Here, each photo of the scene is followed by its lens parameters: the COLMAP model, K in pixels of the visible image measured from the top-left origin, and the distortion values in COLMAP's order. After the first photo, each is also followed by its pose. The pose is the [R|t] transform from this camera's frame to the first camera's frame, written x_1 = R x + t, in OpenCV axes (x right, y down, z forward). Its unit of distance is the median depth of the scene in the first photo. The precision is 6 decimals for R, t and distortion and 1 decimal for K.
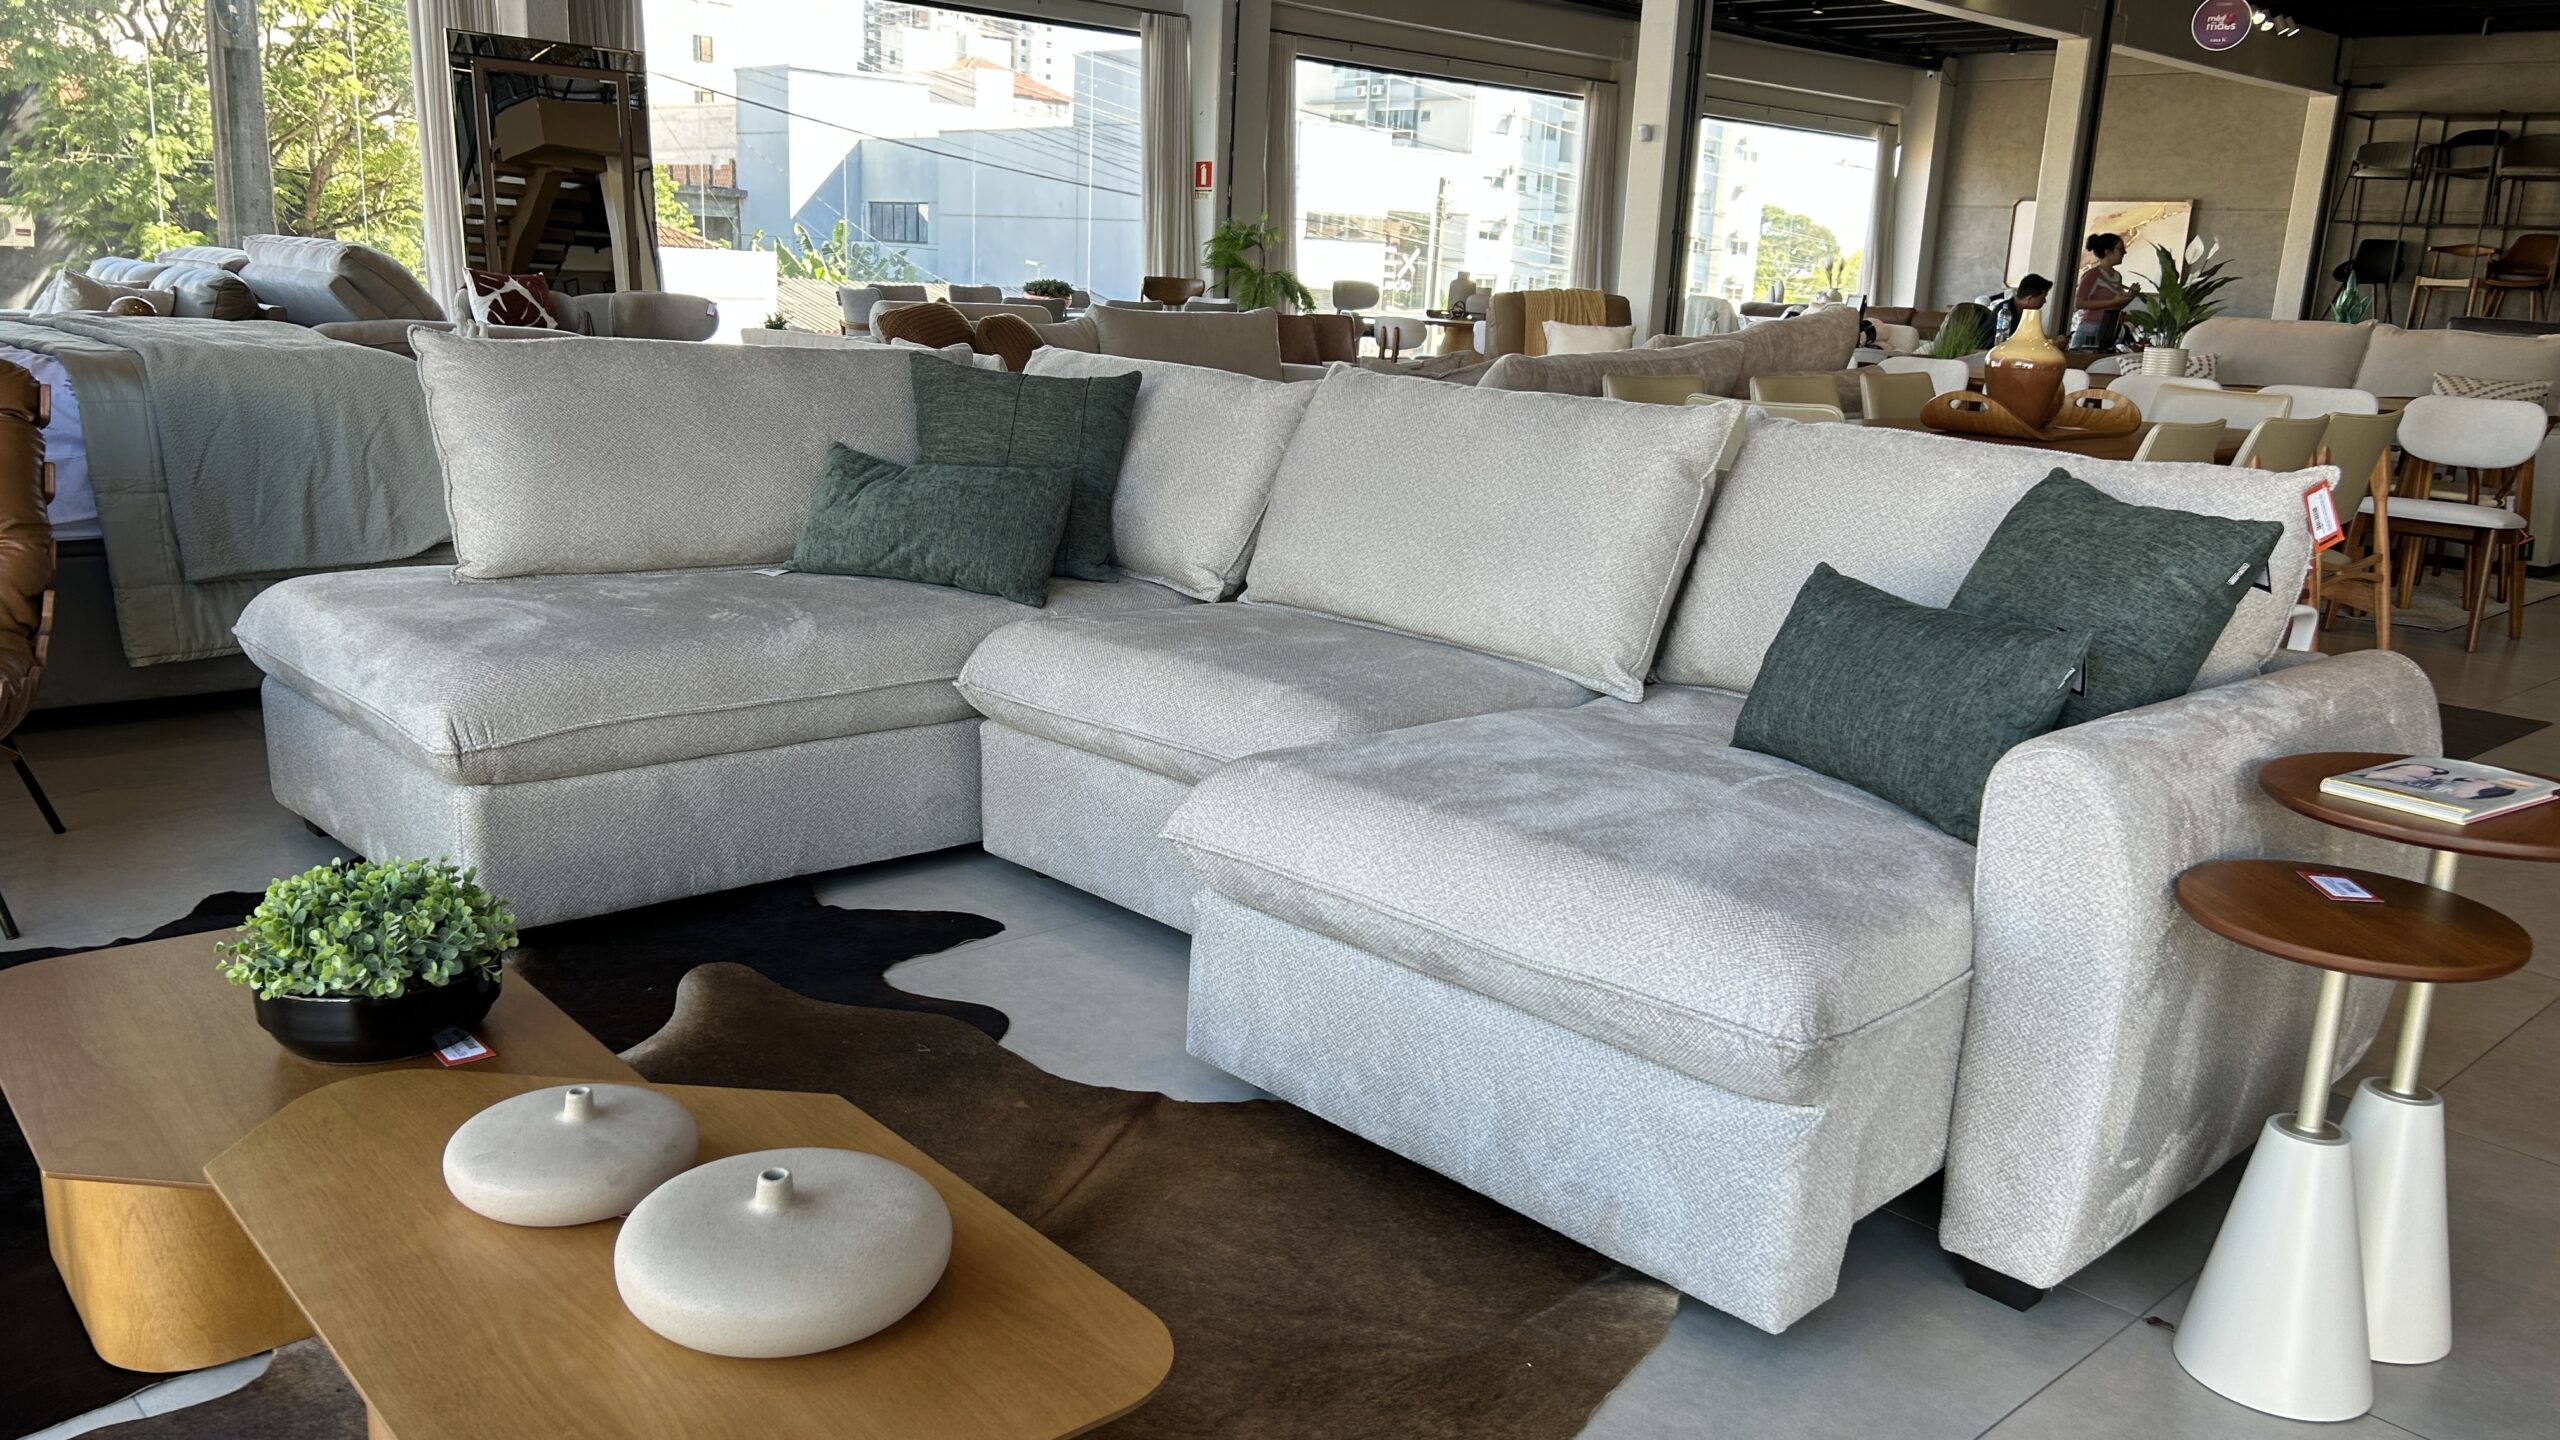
lens RADIAL K [[1904.3, 0, 1293.4], [0, 1904.3, 727.2], [0, 0, 1]] dist [0.056157, -0.064792]
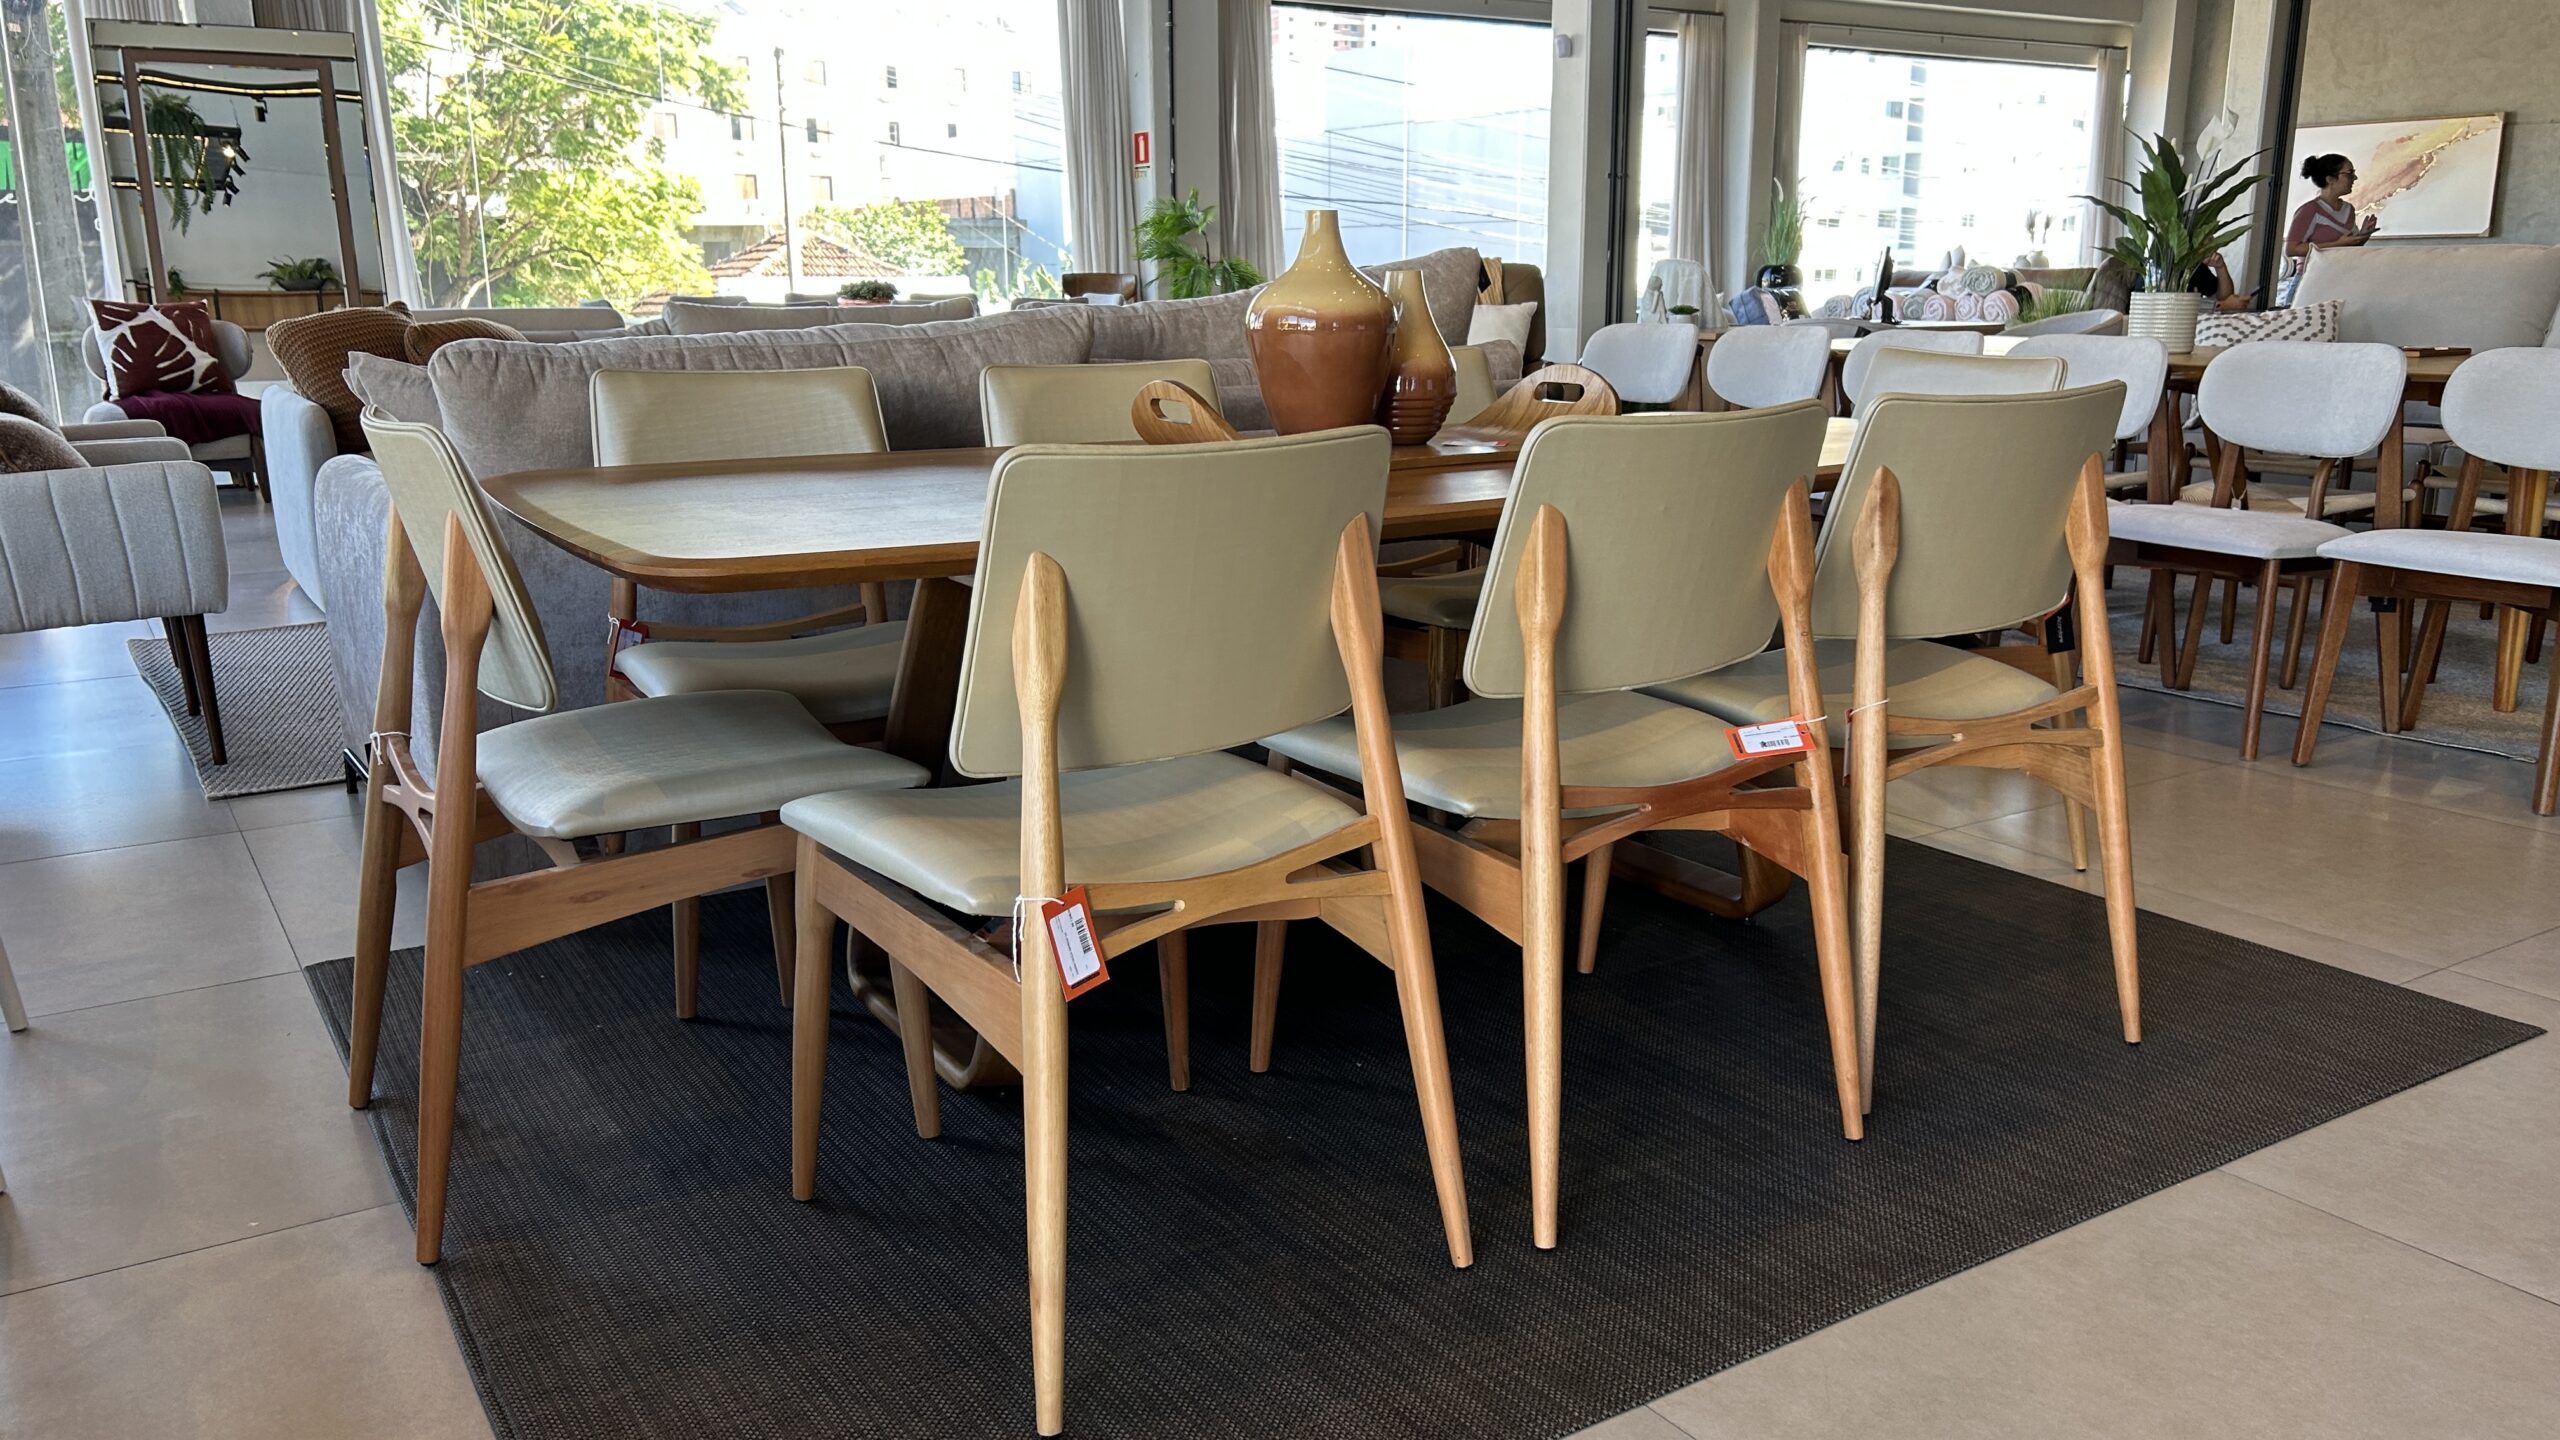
lens RADIAL K [[1904.3, 0, 1293.4], [0, 1904.3, 727.2], [0, 0, 1]] dist [0.056157, -0.064792]
pose [[0.982388, -0.006898, -0.186725, 0.168586], [0.005843, 0.999964, -0.006200, -0.028759], [0.186761, 0.005000, 0.982393, 0.183154]]
